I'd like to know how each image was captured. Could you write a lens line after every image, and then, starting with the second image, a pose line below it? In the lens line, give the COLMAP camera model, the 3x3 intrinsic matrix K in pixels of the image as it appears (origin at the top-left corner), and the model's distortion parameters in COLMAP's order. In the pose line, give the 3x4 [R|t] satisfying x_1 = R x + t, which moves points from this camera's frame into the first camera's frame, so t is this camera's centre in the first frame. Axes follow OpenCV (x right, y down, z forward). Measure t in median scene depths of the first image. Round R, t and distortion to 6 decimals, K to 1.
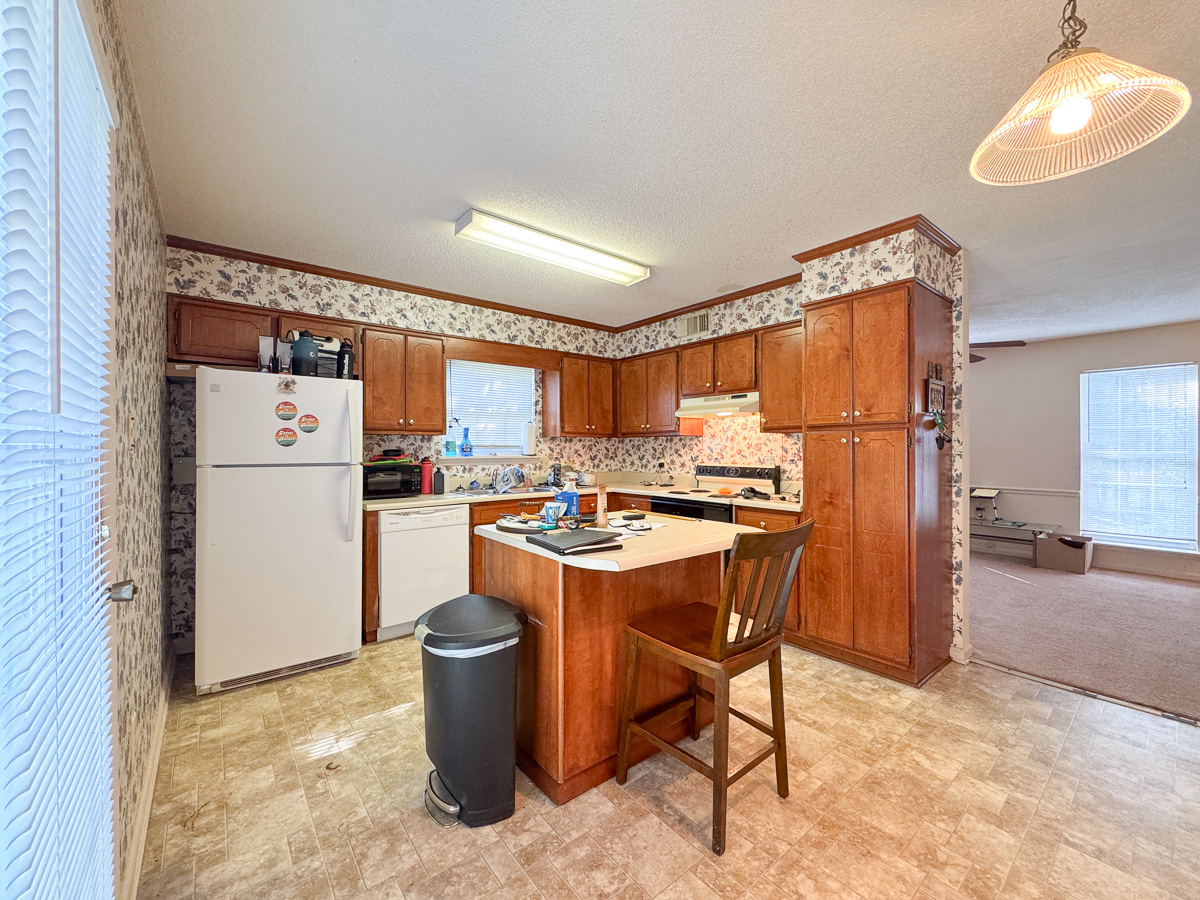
lens RADIAL K [[479.5, 0, 598.3], [0, 479.5, 447.4], [0, 0, 1]] dist [-0.003348, -0.000239]
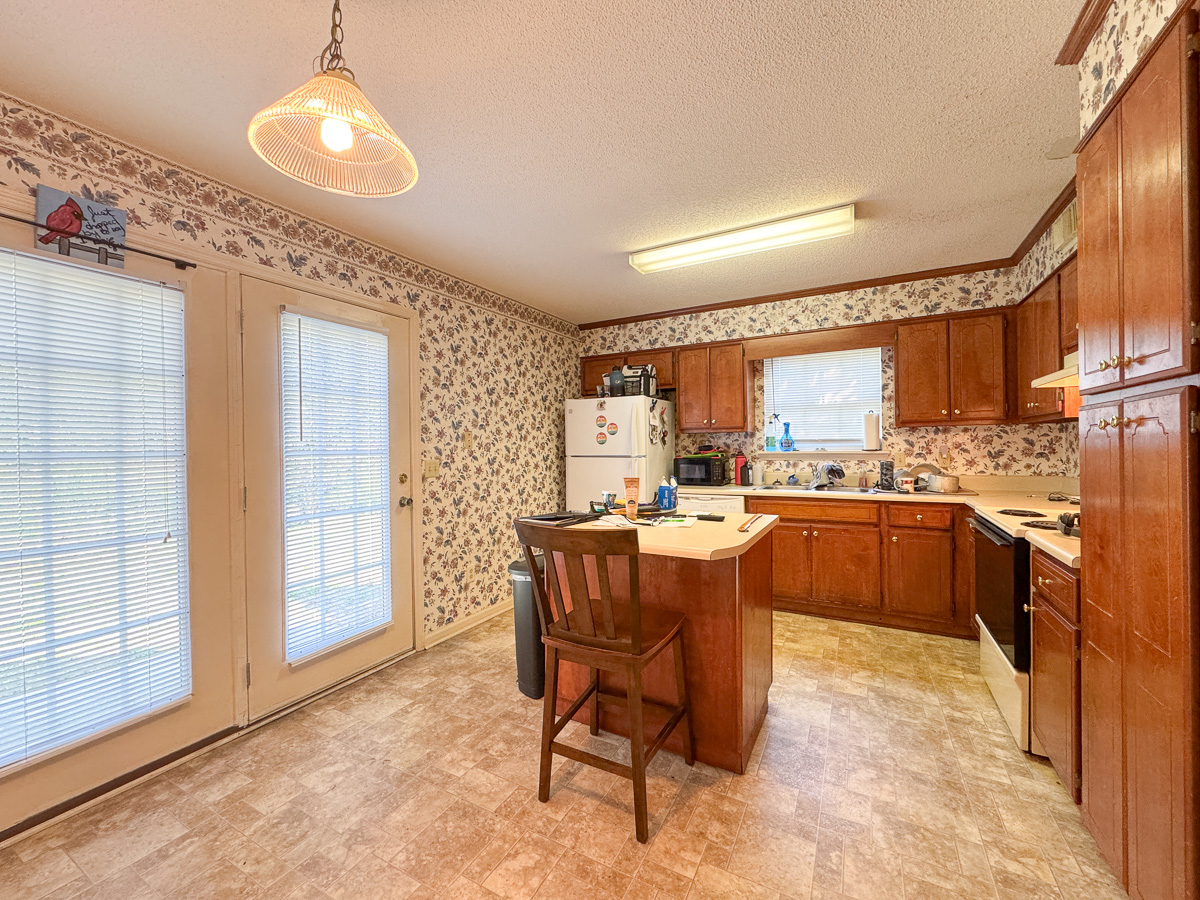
lens RADIAL K [[479.5, 0, 603.2], [0, 479.5, 448.7], [0, 0, 1]] dist [-0.003348, -0.000239]
pose [[0.384088, 0.001537, -0.923295, 0.493478], [0.014686, 0.999862, 0.007774, -0.000034], [0.923180, -0.016545, 0.384012, 0.255786]]
